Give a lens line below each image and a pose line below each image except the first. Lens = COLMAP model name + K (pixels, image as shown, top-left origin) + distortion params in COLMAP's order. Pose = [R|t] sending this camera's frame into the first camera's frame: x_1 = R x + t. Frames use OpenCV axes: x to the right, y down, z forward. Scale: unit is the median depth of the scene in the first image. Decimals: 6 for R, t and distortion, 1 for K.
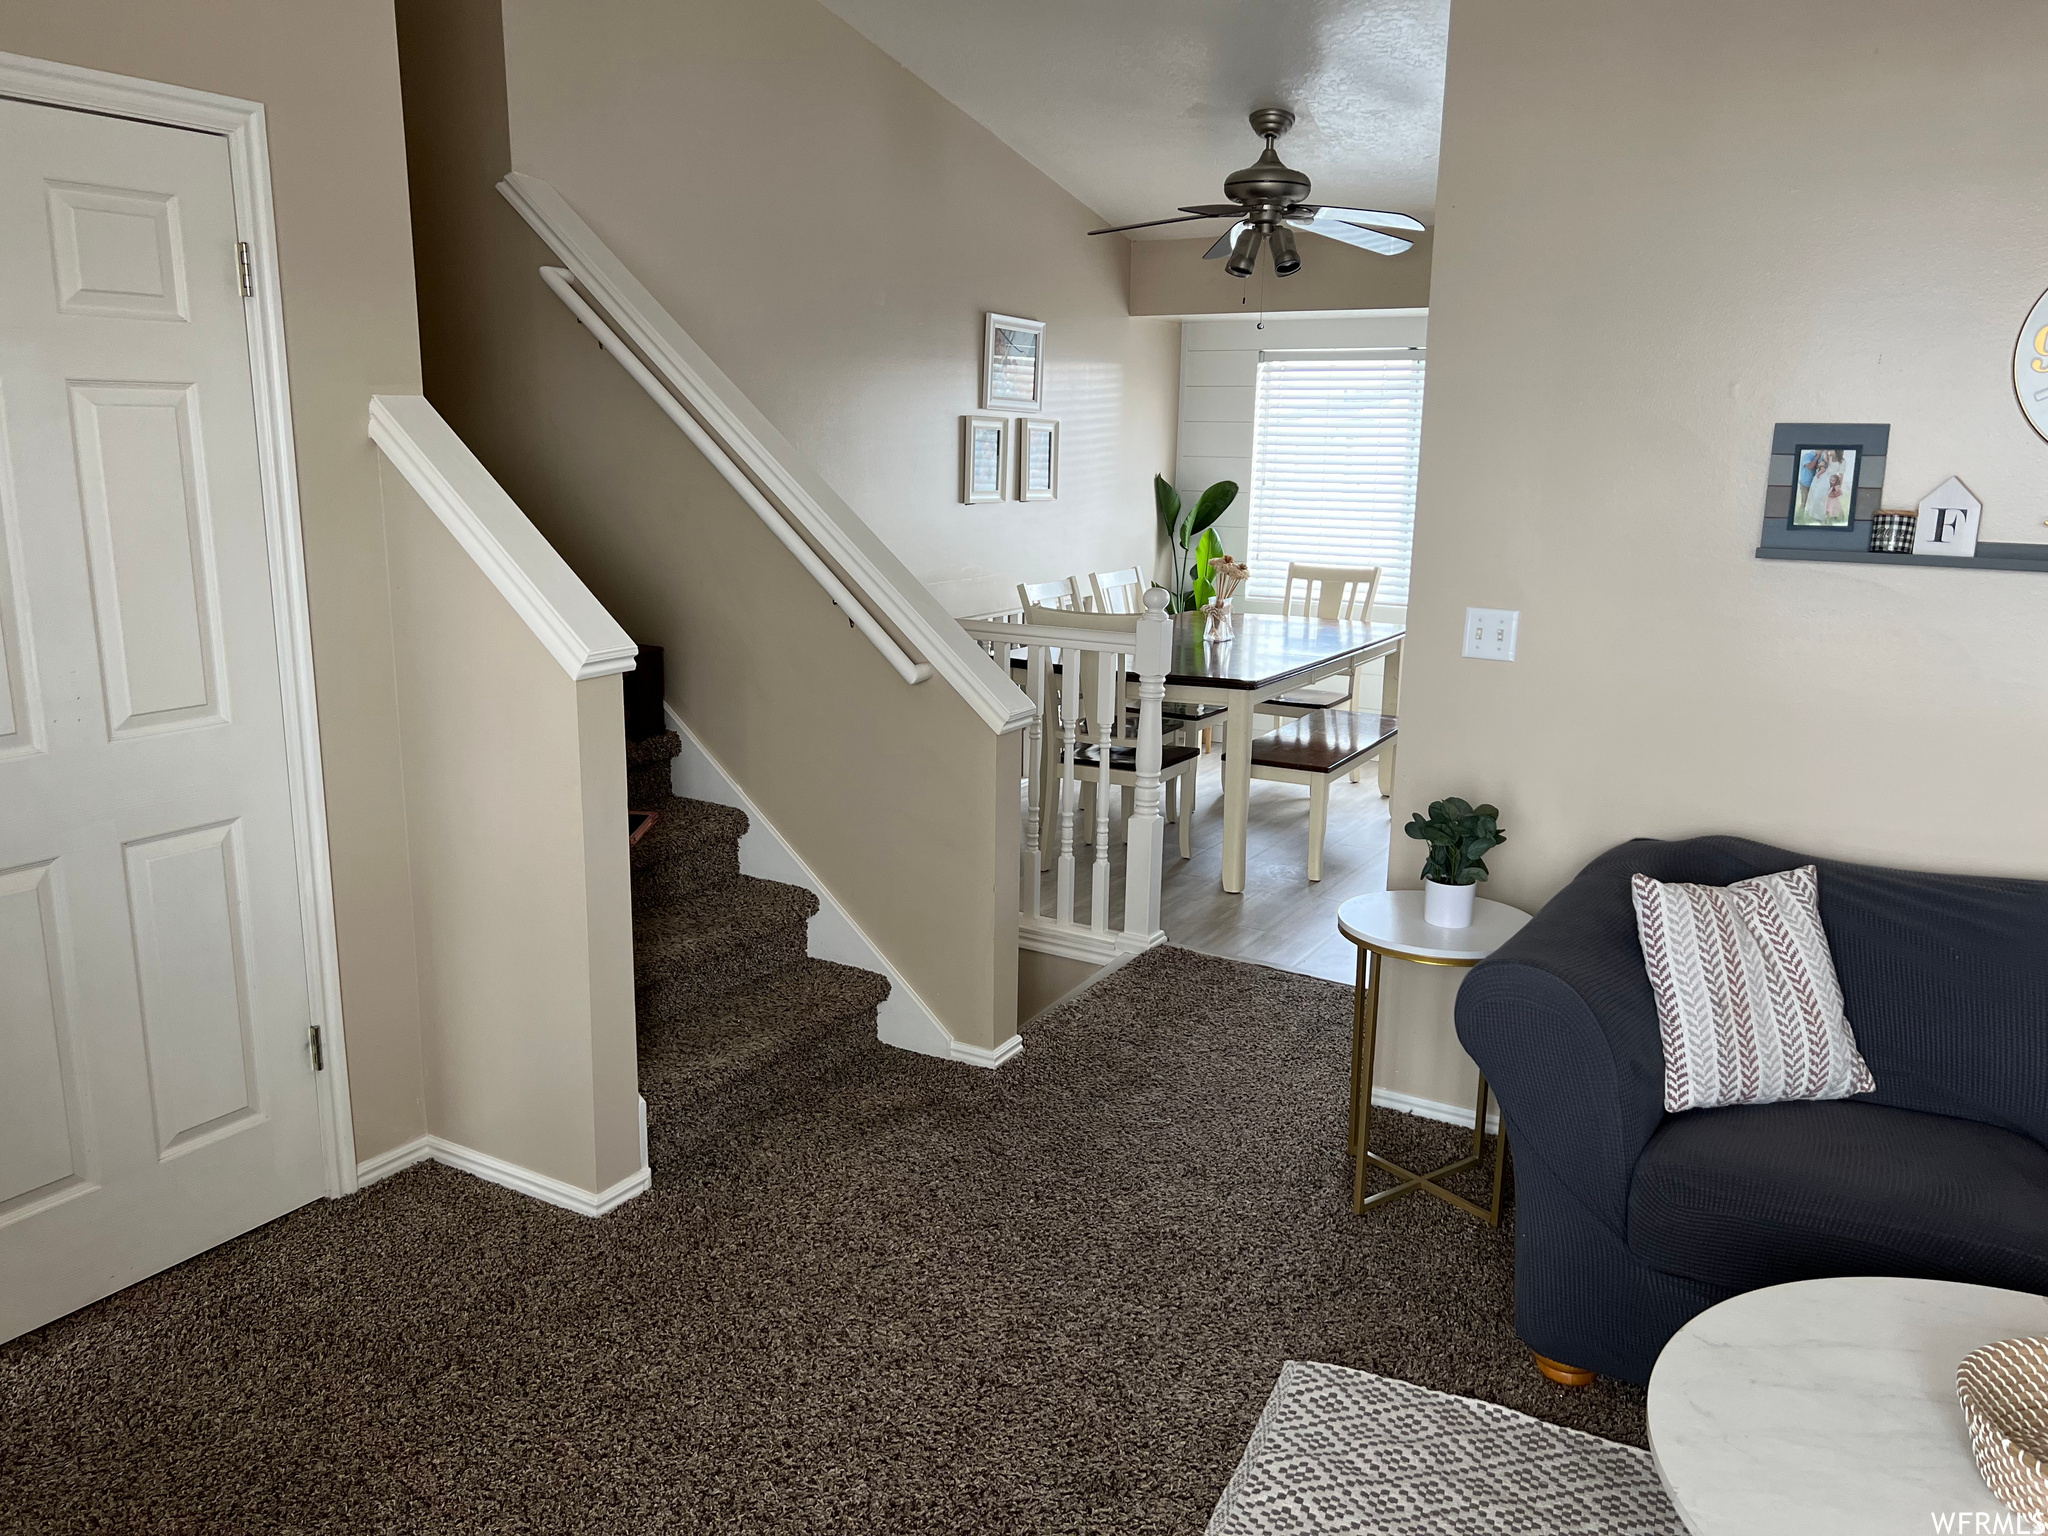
lens RADIAL K [[1537.5, 0, 1025.5], [0, 1537.5, 768.0], [0, 0, 1]] dist [0.044432, -0.032749]
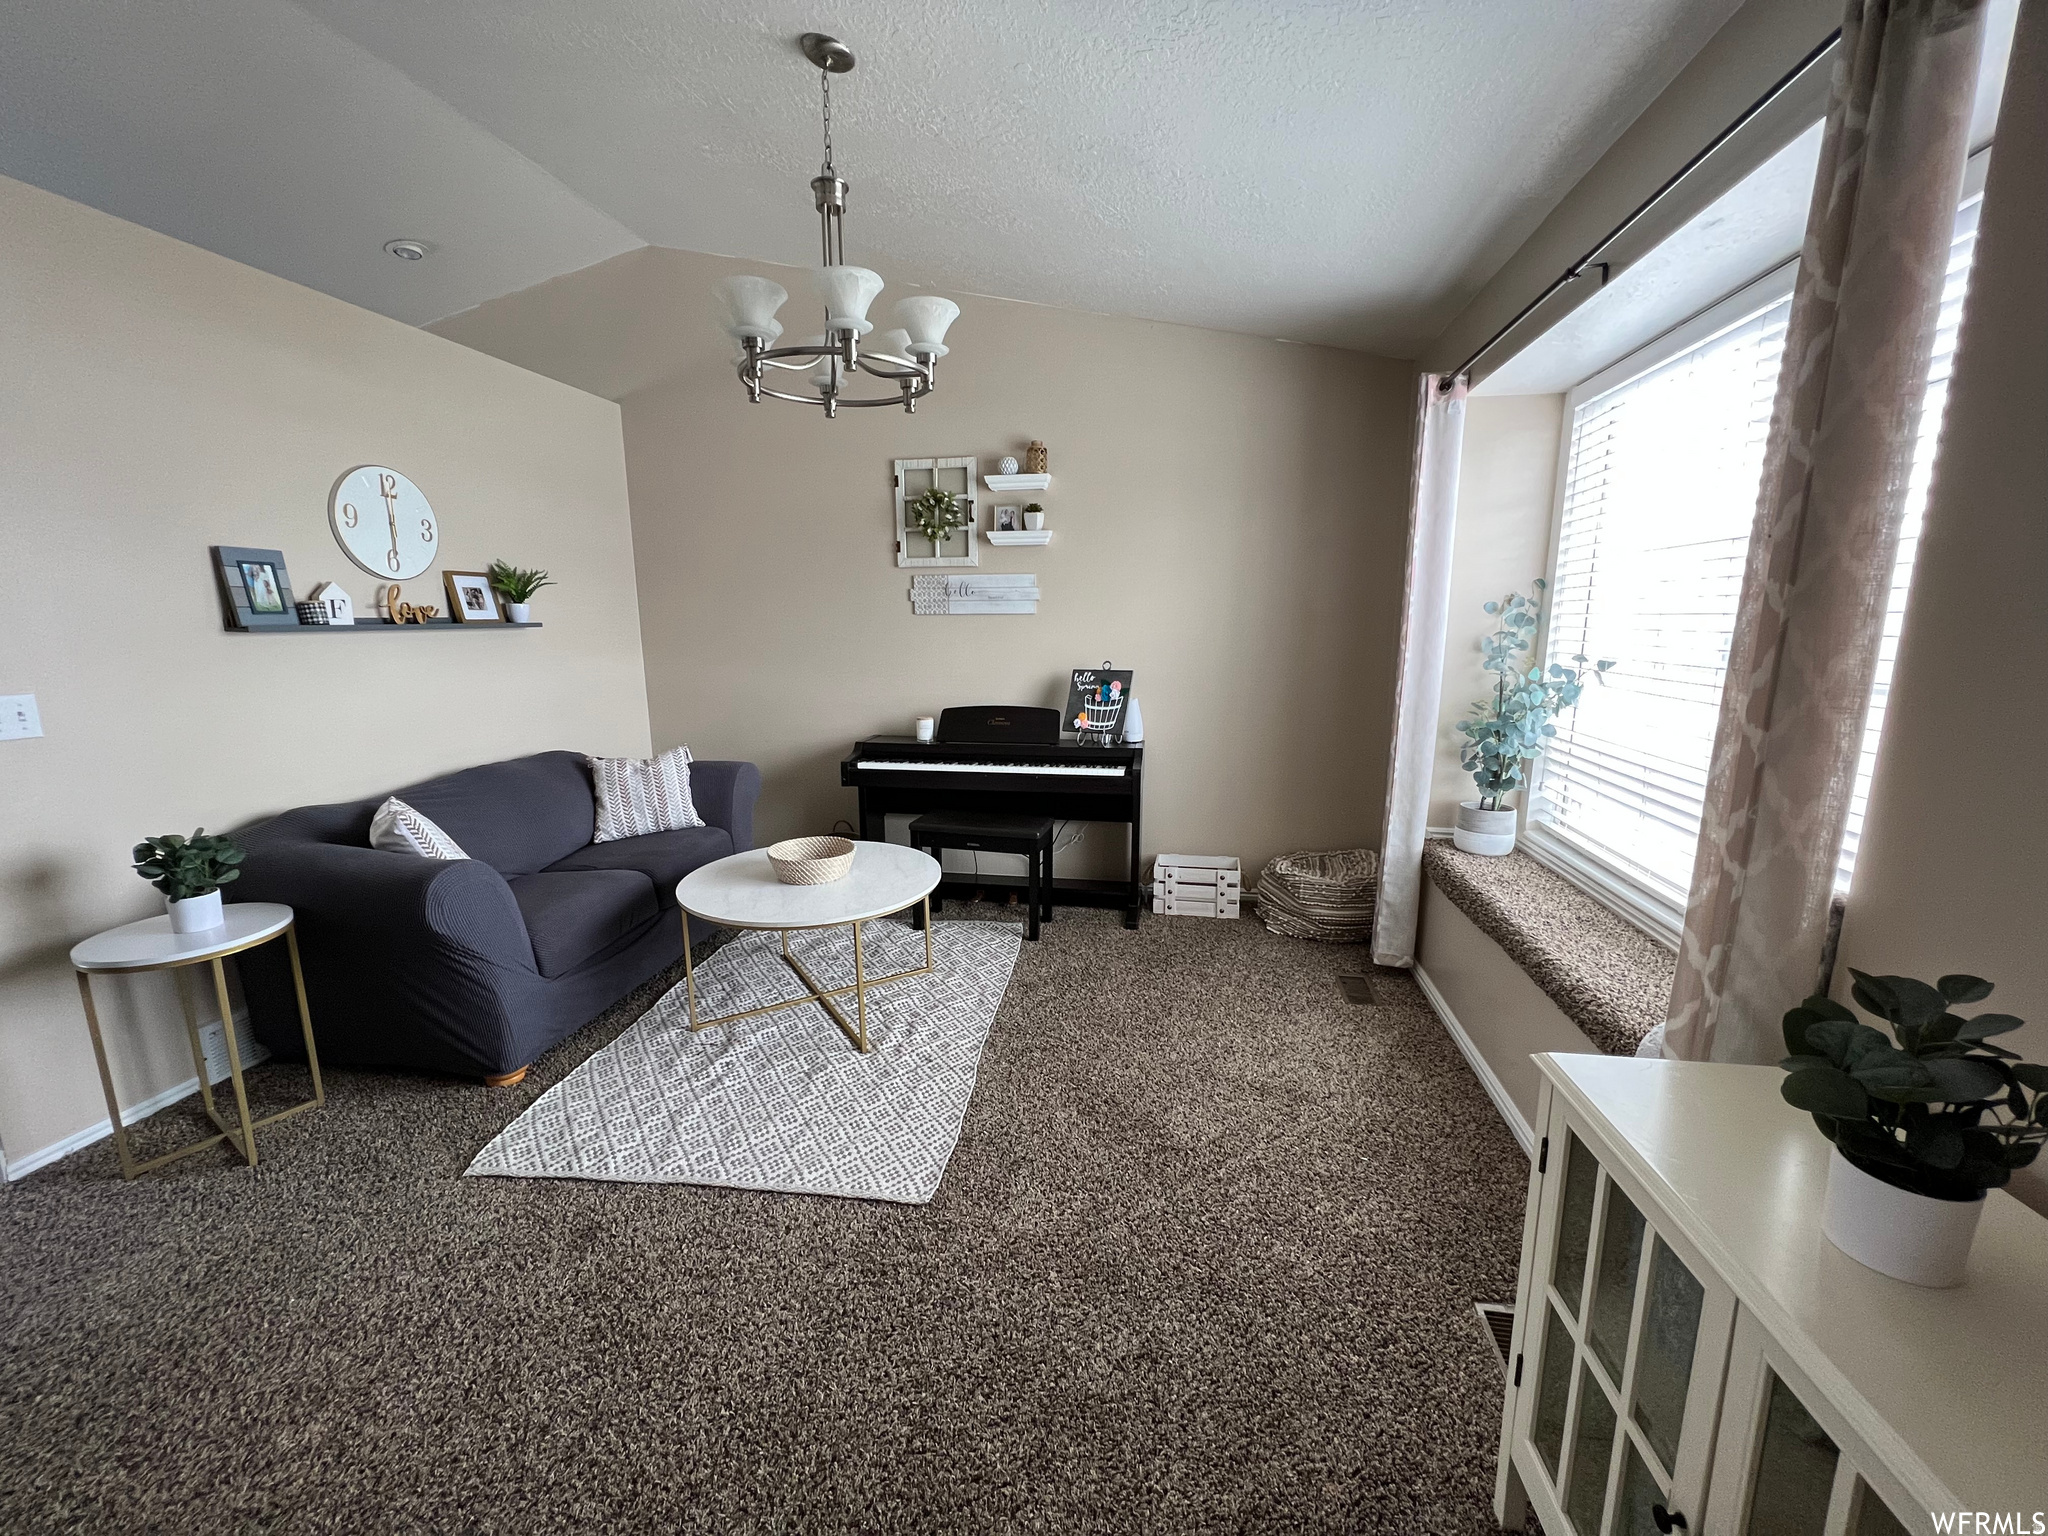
lens RADIAL K [[825.1, 0, 1029.0], [0, 825.1, 773.8], [0, 0, 1]] dist [-0.002014, 0.000380]
pose [[-0.355364, -0.182499, 0.916739, -0.473945], [0.198265, 0.943722, 0.264726, -0.052305], [-0.913459, 0.275832, -0.299182, 0.458972]]
